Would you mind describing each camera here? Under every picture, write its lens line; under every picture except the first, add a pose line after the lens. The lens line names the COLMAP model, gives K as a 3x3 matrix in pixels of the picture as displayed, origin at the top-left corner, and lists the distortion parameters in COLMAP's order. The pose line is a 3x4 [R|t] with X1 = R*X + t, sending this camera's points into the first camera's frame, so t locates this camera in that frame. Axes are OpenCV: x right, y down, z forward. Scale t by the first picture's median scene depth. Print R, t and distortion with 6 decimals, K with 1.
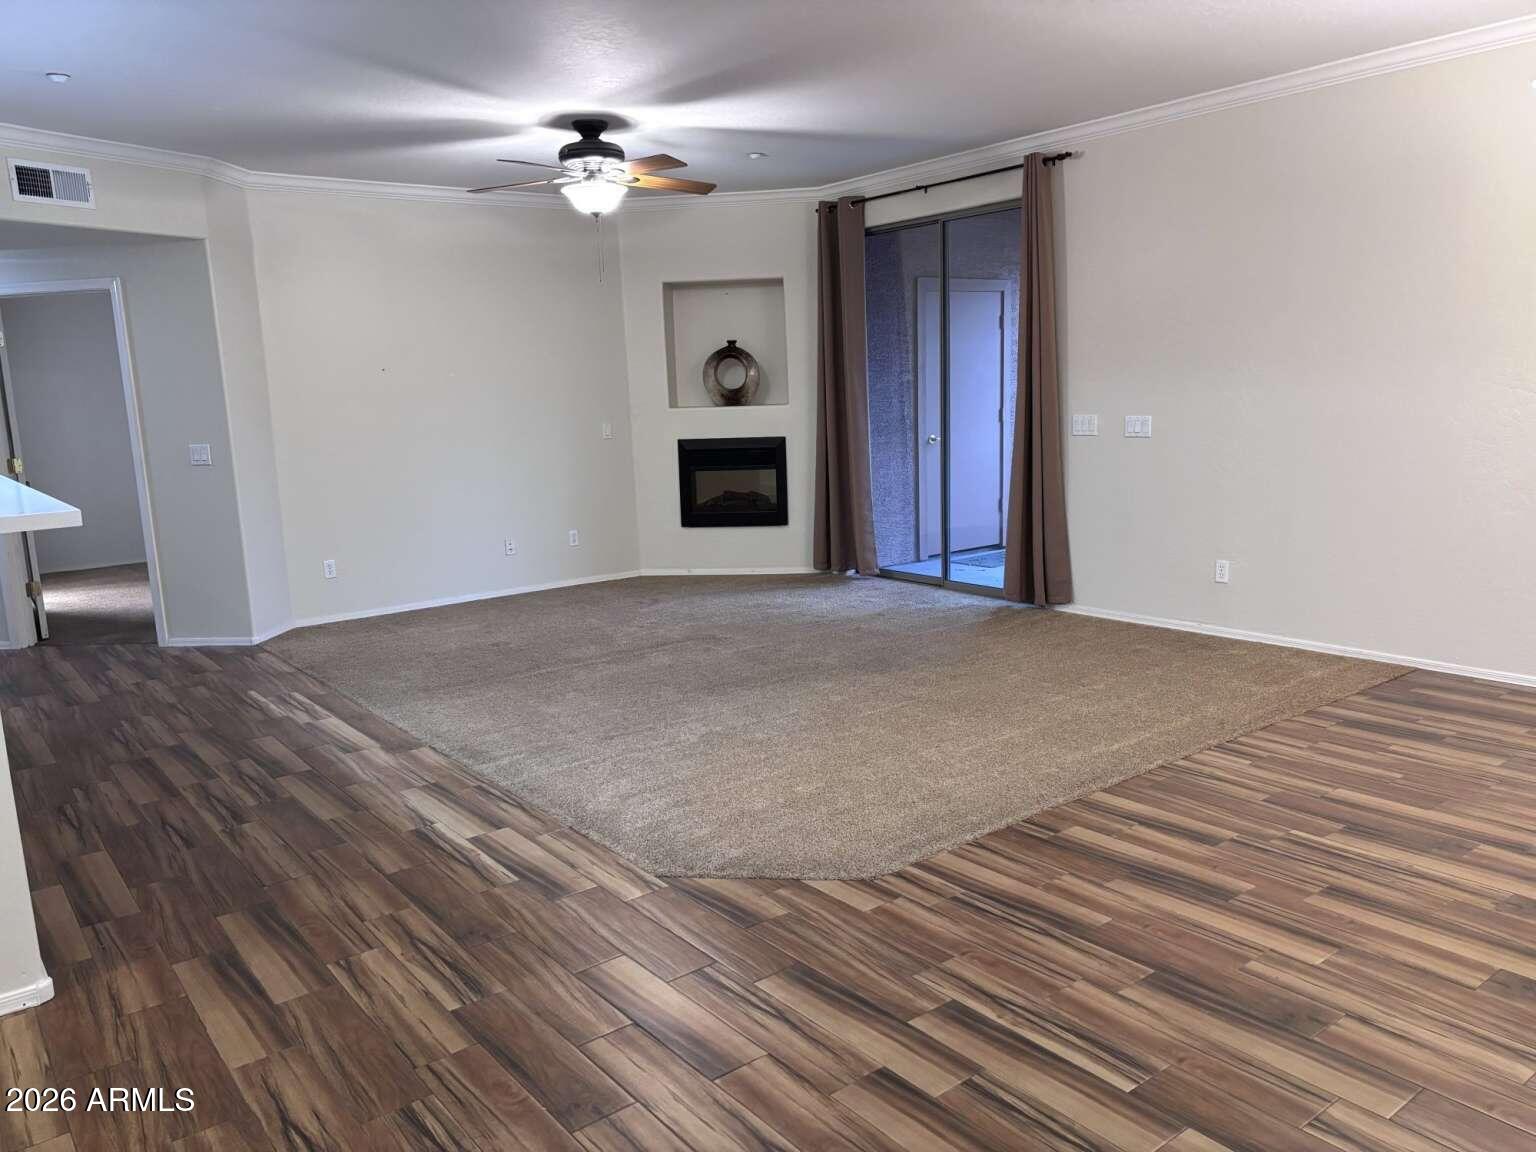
lens RADIAL K [[1164.2, 0, 759.1], [0, 1164.2, 580.7], [0, 0, 1]] dist [0.058582, -0.044242]
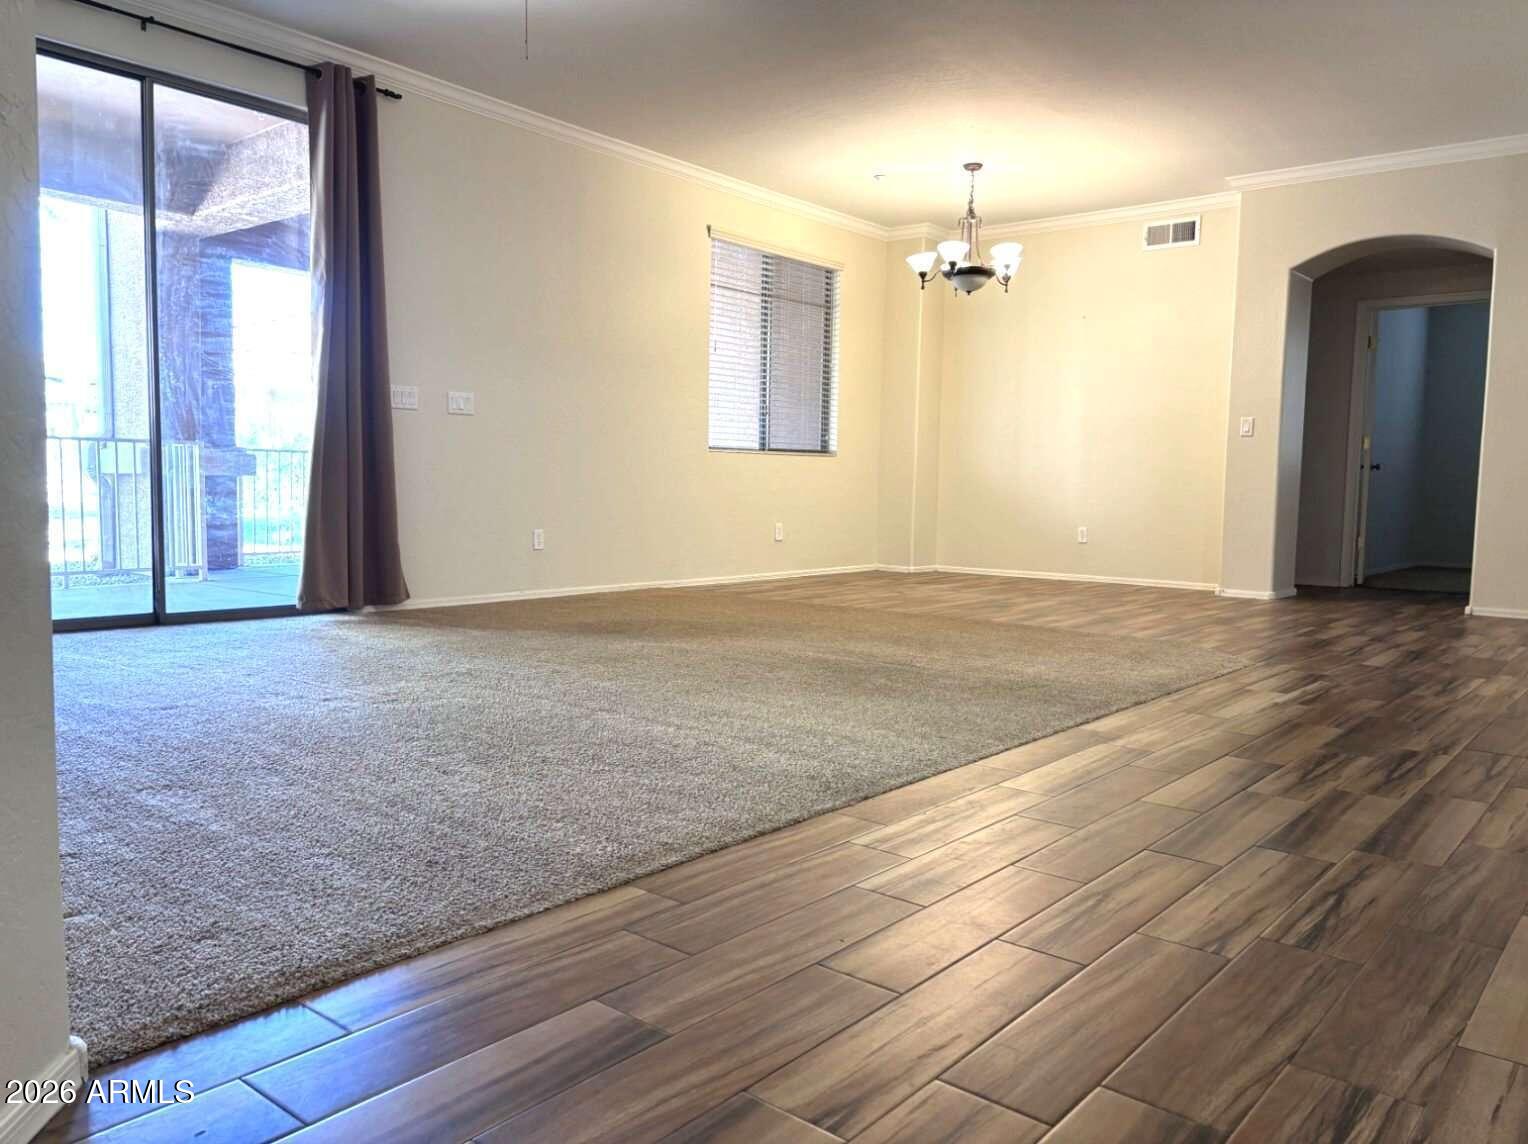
lens RADIAL K [[1104.5, 0, 829.5], [0, 1104.5, 550.2], [0, 0, 1]] dist [0.044179, -0.044348]
pose [[-0.239900, -0.029362, 0.970353, -1.079693], [0.154050, 0.985726, 0.067912, -0.041546], [-0.958497, 0.165775, -0.231953, 1.543277]]
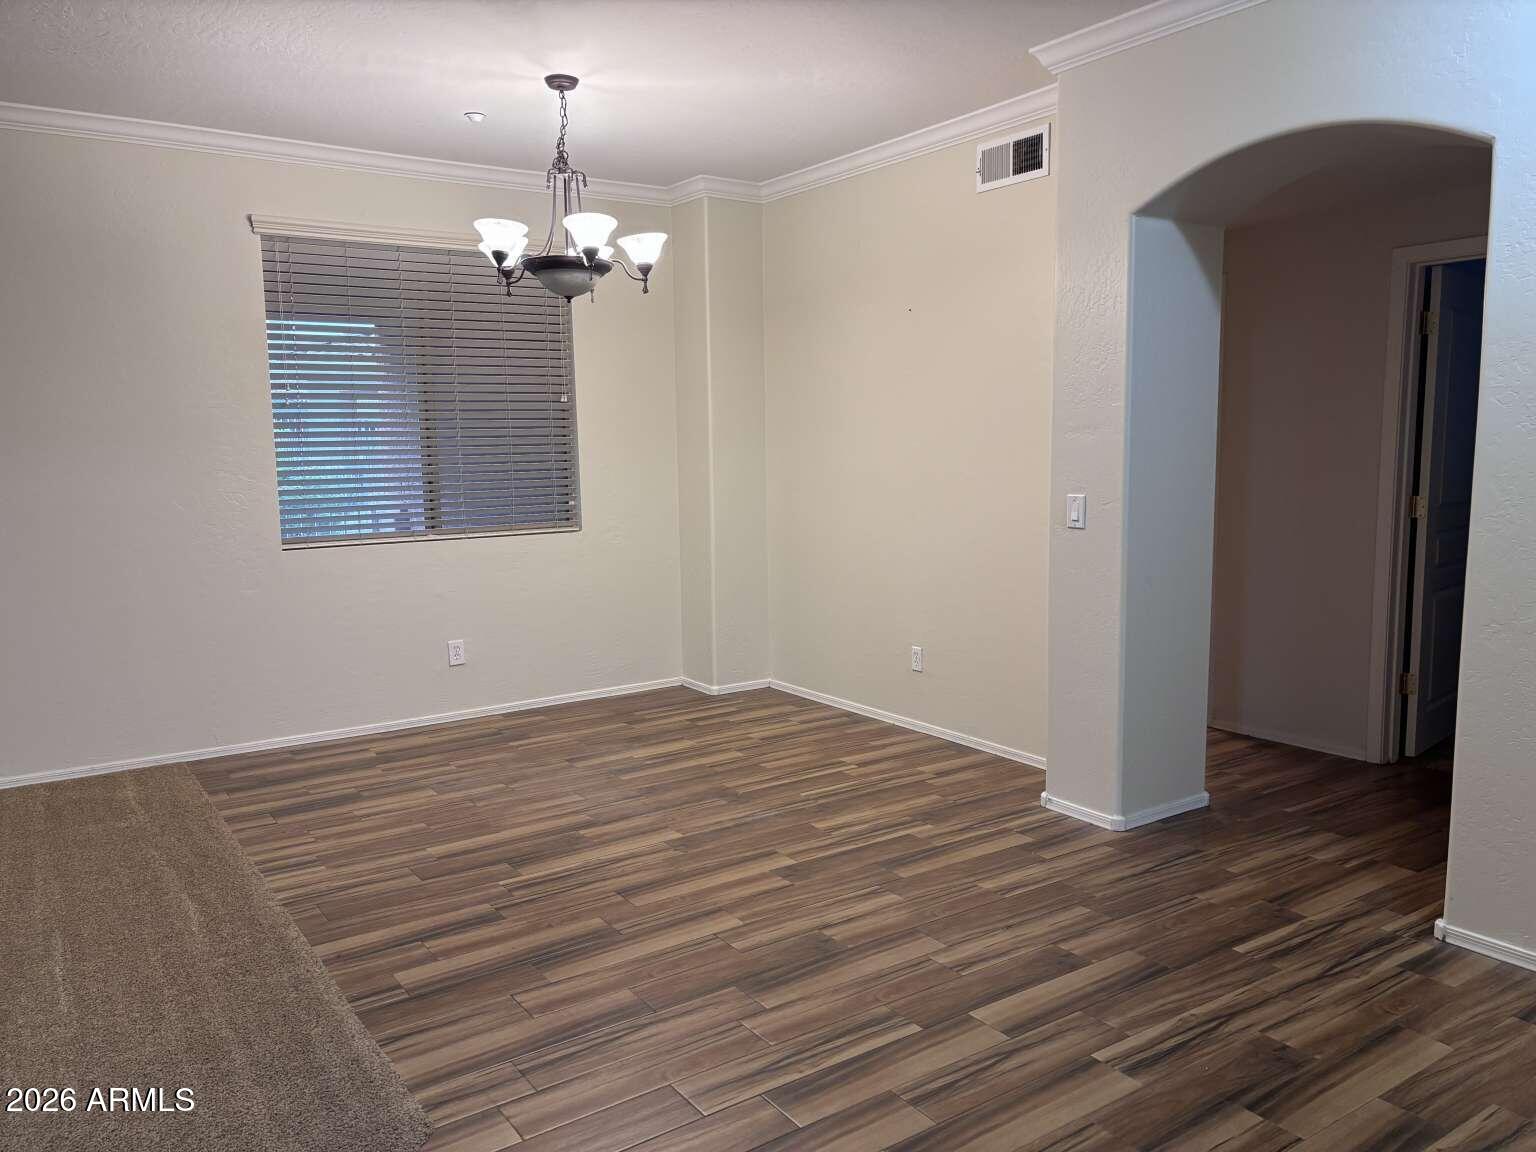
lens RADIAL K [[1156.2, 0, 810.5], [0, 1156.2, 571.9], [0, 0, 1]] dist [0.053187, -0.041531]
pose [[0.040844, -0.077822, 0.996130, -0.504098], [0.178676, 0.981461, 0.069350, -0.074074], [-0.983060, 0.175152, 0.053992, 0.588664]]
